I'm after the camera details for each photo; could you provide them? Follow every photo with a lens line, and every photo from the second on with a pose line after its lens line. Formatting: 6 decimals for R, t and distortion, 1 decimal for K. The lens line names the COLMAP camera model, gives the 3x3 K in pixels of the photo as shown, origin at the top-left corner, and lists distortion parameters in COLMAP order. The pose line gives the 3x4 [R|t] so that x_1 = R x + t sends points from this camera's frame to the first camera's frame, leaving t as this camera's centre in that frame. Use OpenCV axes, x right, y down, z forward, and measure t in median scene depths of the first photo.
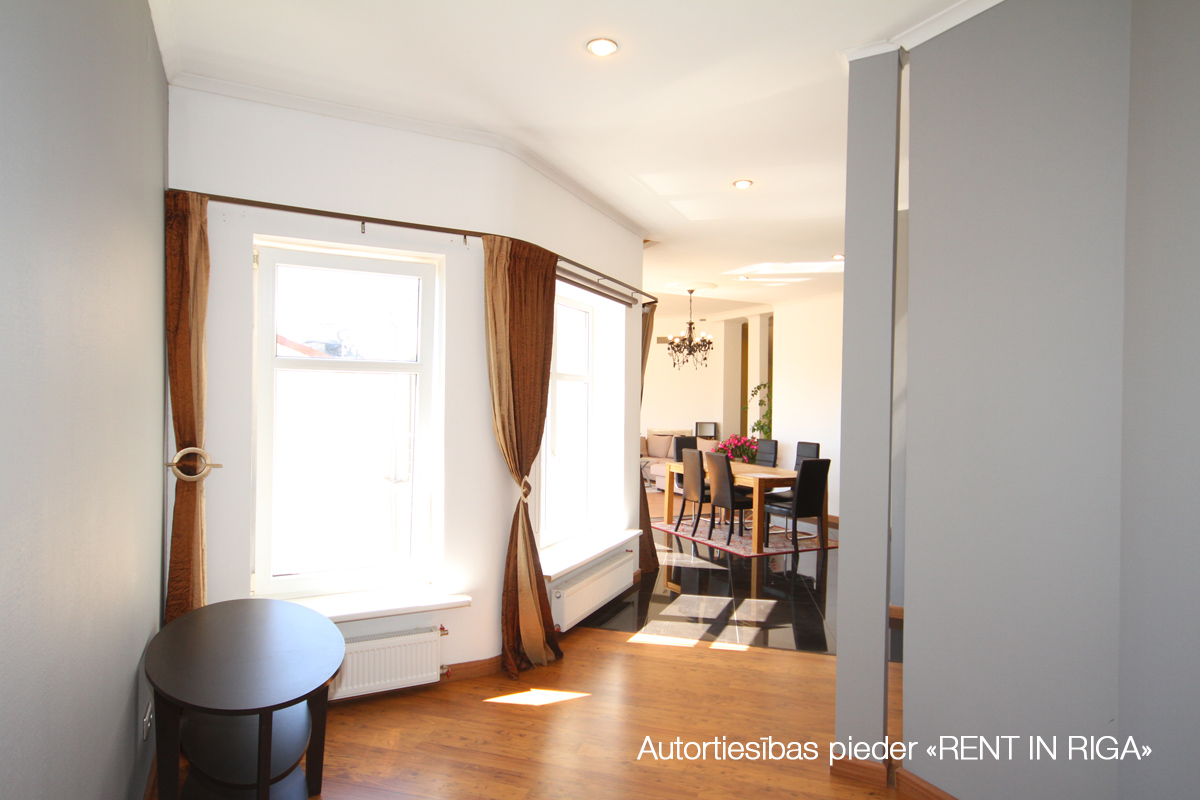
lens RADIAL K [[684.9, 0, 619.1], [0, 684.9, 401.6], [0, 0, 1]] dist [0.000386, -0.000014]
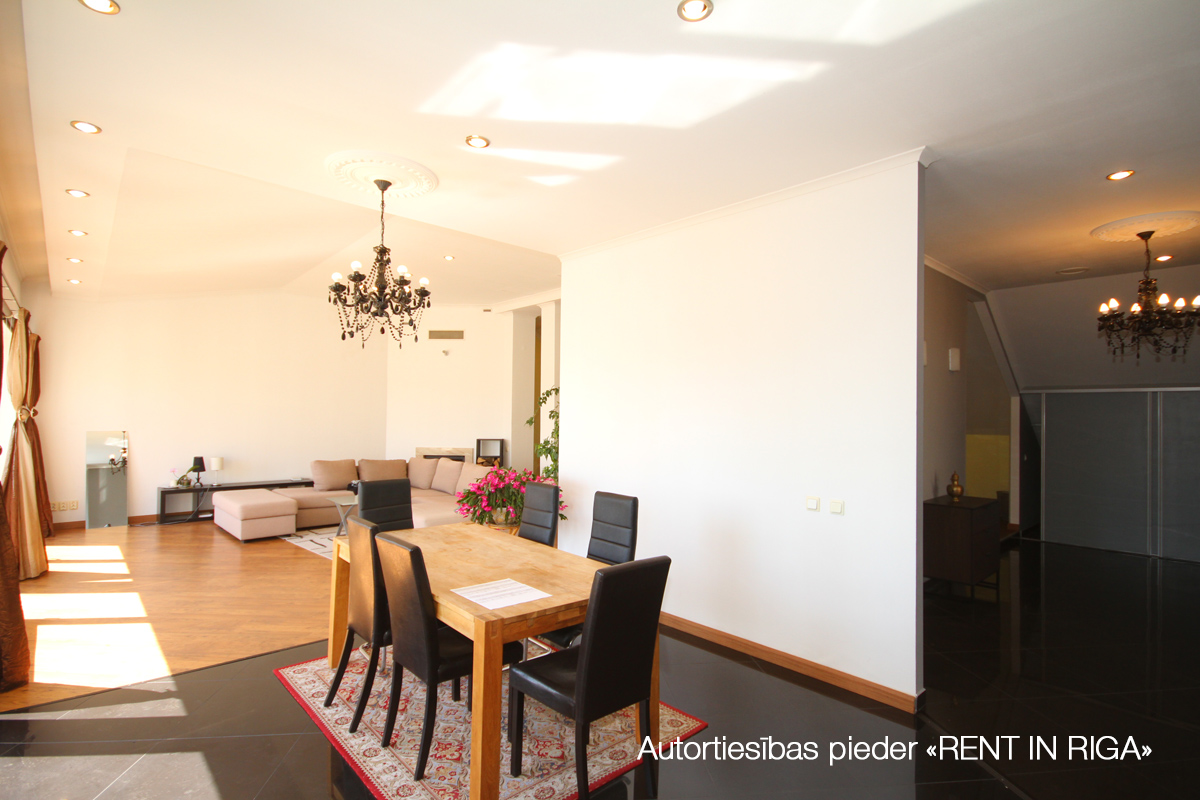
lens RADIAL K [[584.0, 0, 600.0], [0, 584.0, 400.0], [0, 0, 1]] dist [0.004909, 0.000293]
pose [[0.969794, 0.007413, 0.243812, 0.135770], [-0.001628, 0.999713, -0.023921, 0.001474], [-0.243919, 0.022802, 0.969527, 0.496720]]
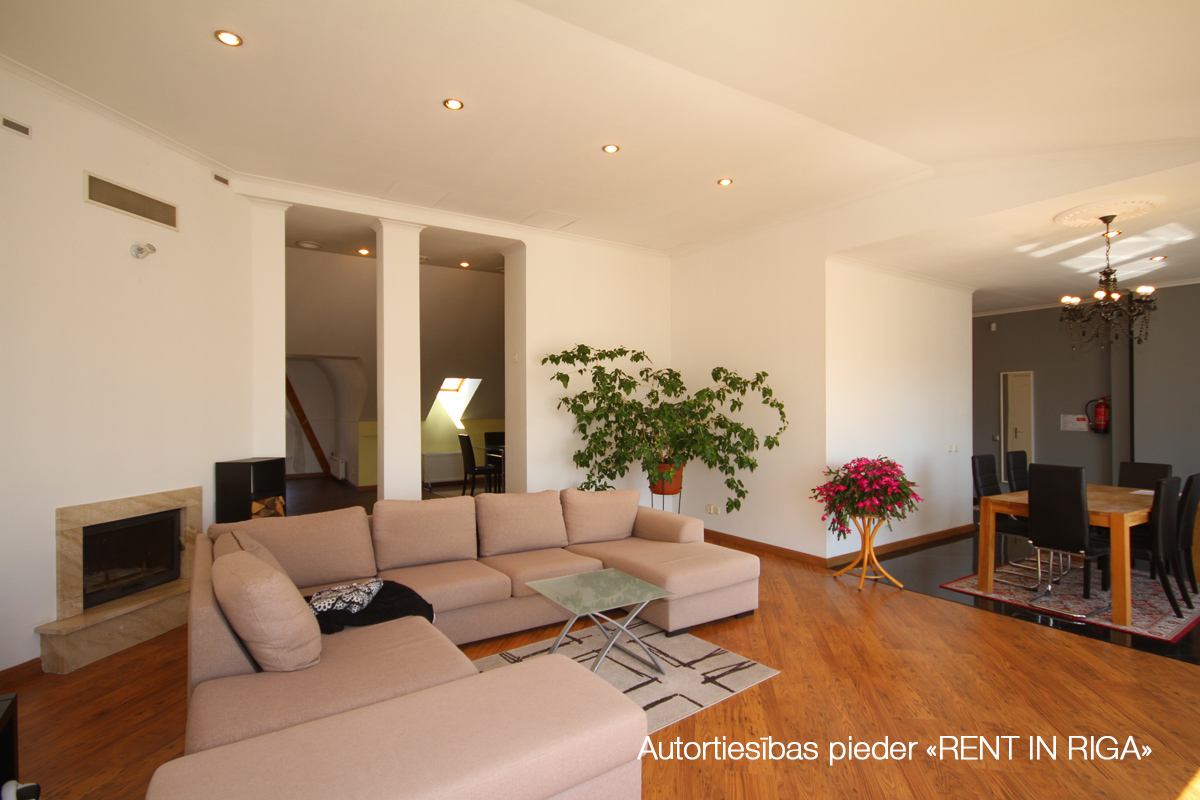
lens RADIAL K [[595.6, 0, 600.0], [0, 595.6, 400.0], [0, 0, 1]] dist [-0.016917, -0.000046]
pose [[-0.089972, 0.006858, 0.995921, -0.331048], [0.010218, 0.999930, -0.005963, 0.001940], [-0.995892, 0.009640, -0.090036, 1.332083]]
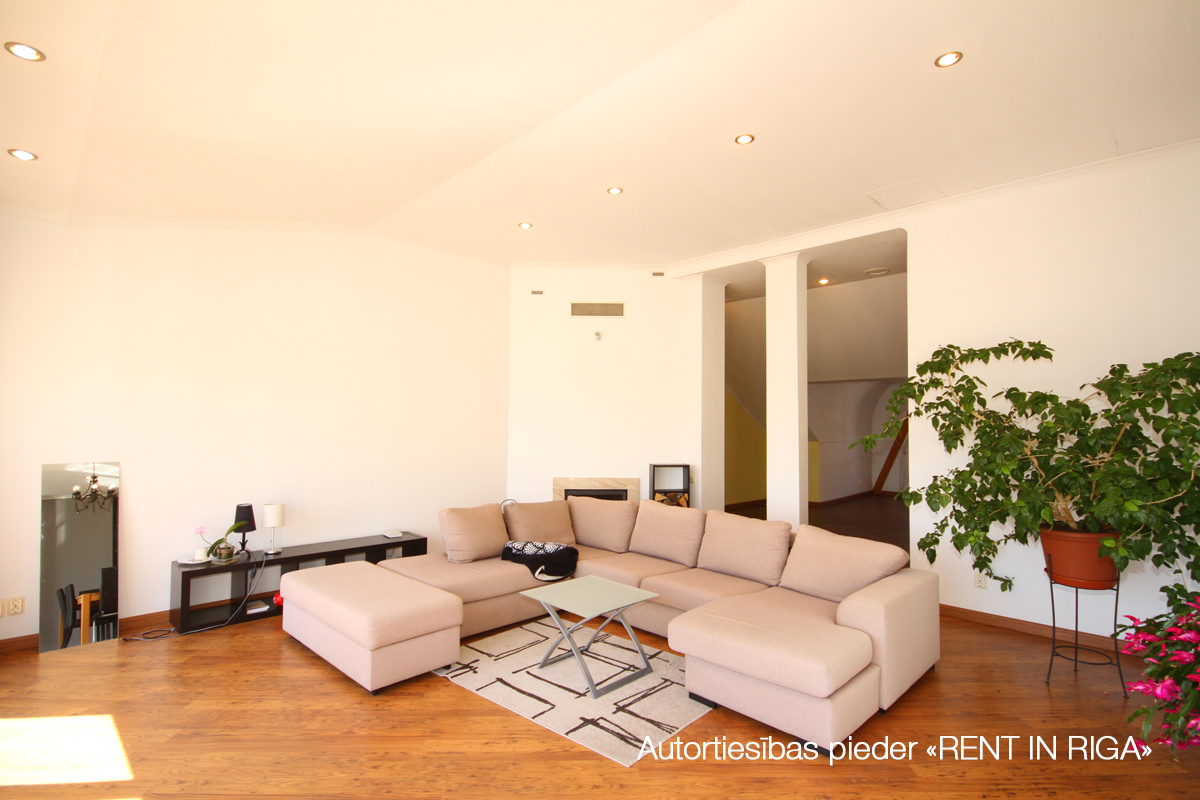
lens RADIAL K [[584.0, 0, 600.0], [0, 584.0, 400.0], [0, 0, 1]] dist [0.004909, 0.000293]
pose [[0.958130, 0.009159, 0.286186, -0.084904], [0.002392, 0.999197, -0.039988, -0.002646], [-0.286322, 0.038999, 0.957339, 0.923854]]
